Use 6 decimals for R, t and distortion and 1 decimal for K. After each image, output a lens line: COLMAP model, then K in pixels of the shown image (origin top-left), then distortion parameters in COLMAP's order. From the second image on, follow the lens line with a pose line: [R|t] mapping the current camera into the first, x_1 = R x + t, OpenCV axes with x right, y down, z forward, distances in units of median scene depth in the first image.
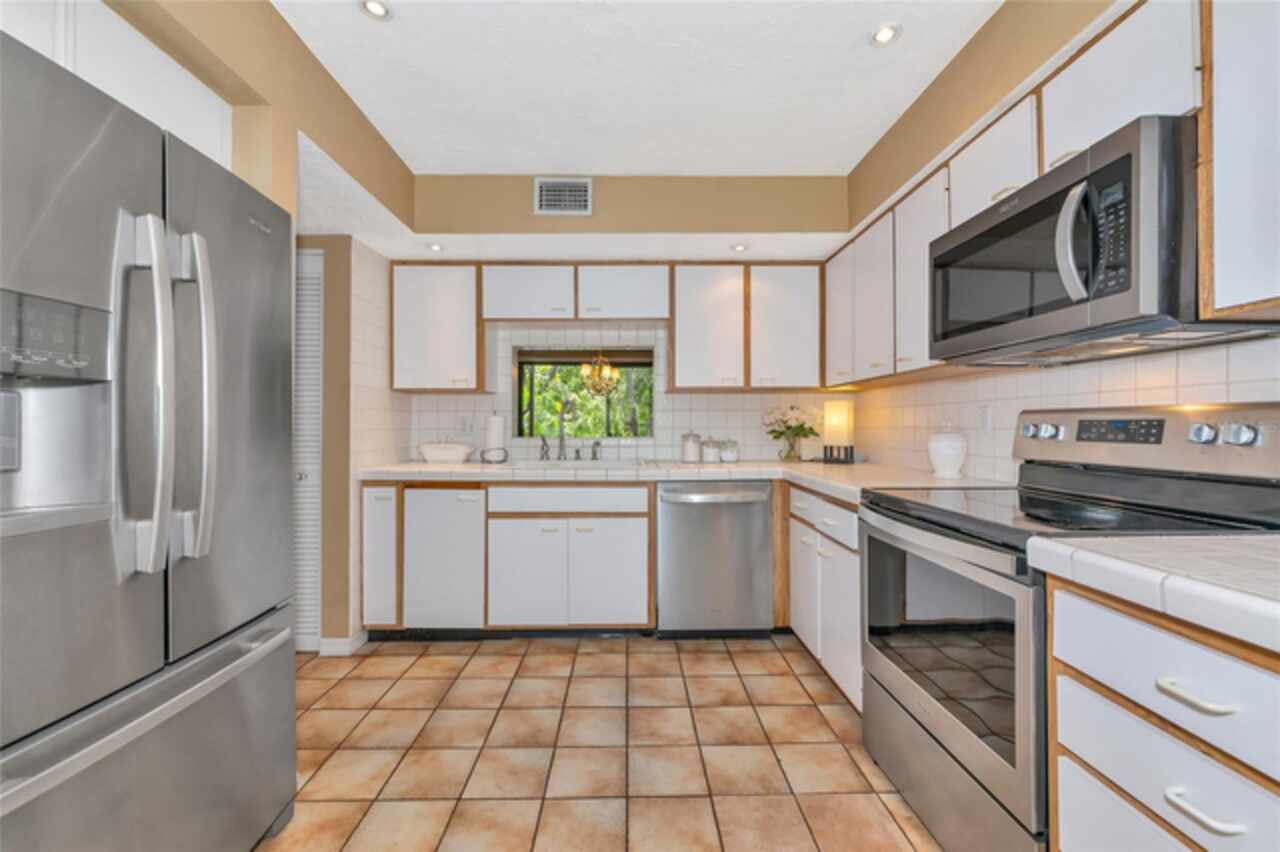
lens RADIAL K [[518.9, 0, 636.7], [0, 518.9, 421.2], [0, 0, 1]] dist [-0.002070, -0.000073]
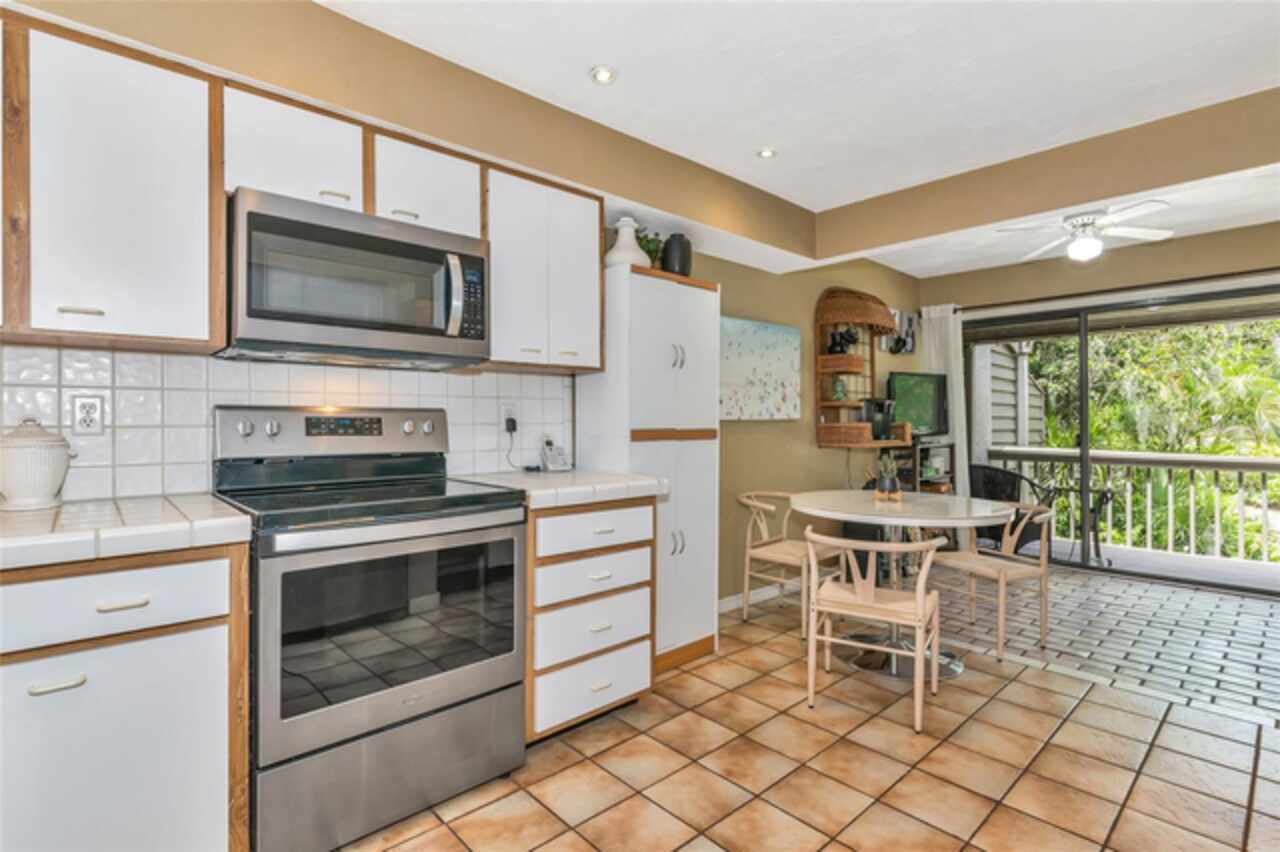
lens RADIAL K [[610.1, 0, 641.3], [0, 610.1, 426.1], [0, 0, 1]] dist [-0.005282, -0.000723]
pose [[-0.661239, 0.000422, 0.750175, -0.827764], [-0.002094, 0.999995, -0.002409, 0.025731], [-0.750172, -0.003164, -0.661235, 1.854116]]
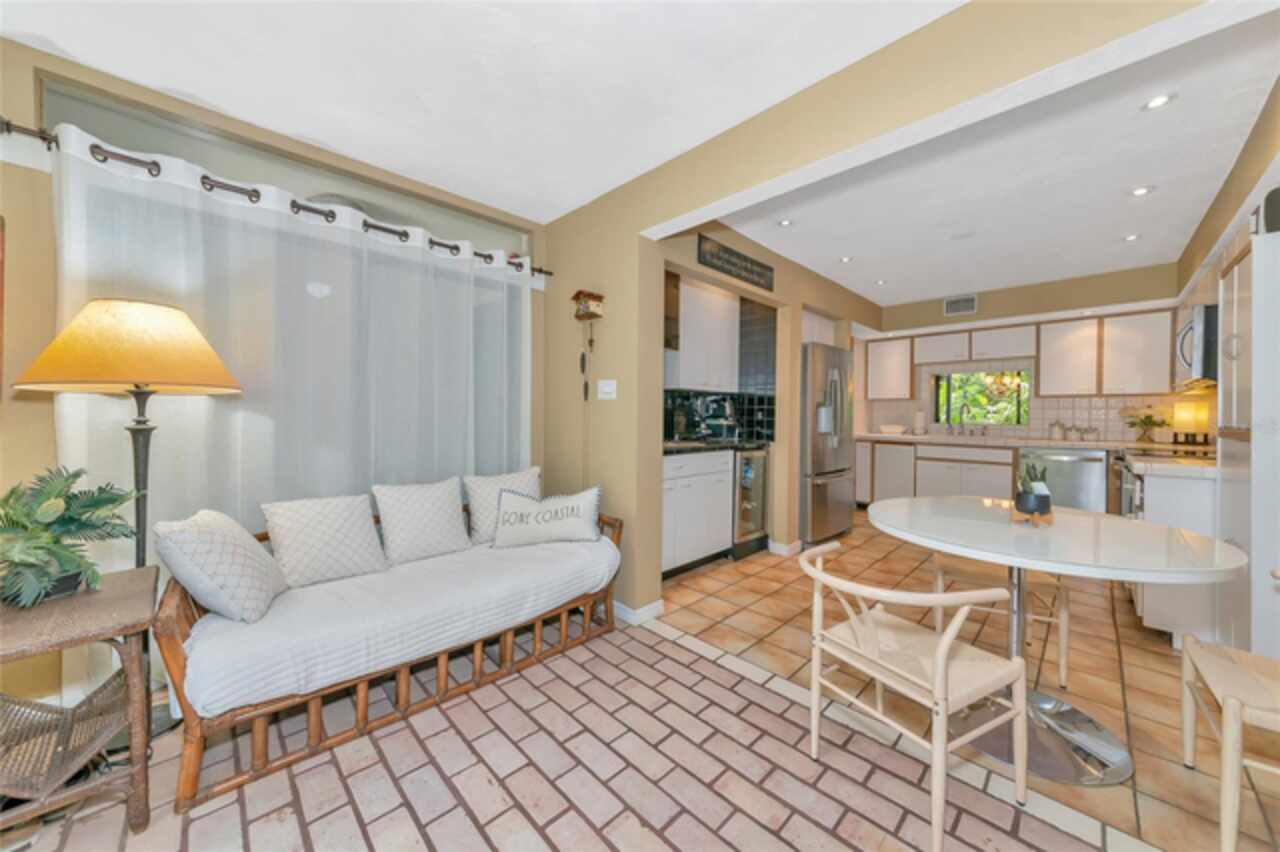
lens RADIAL K [[445.2, 0, 634.2], [0, 445.2, 415.7], [0, 0, 1]] dist [0.001075, -0.000050]
pose [[0.678577, 0.010700, -0.734451, 0.243076], [-0.004165, 0.999934, 0.010721, -0.007693], [0.734517, -0.004216, 0.678577, -0.983990]]
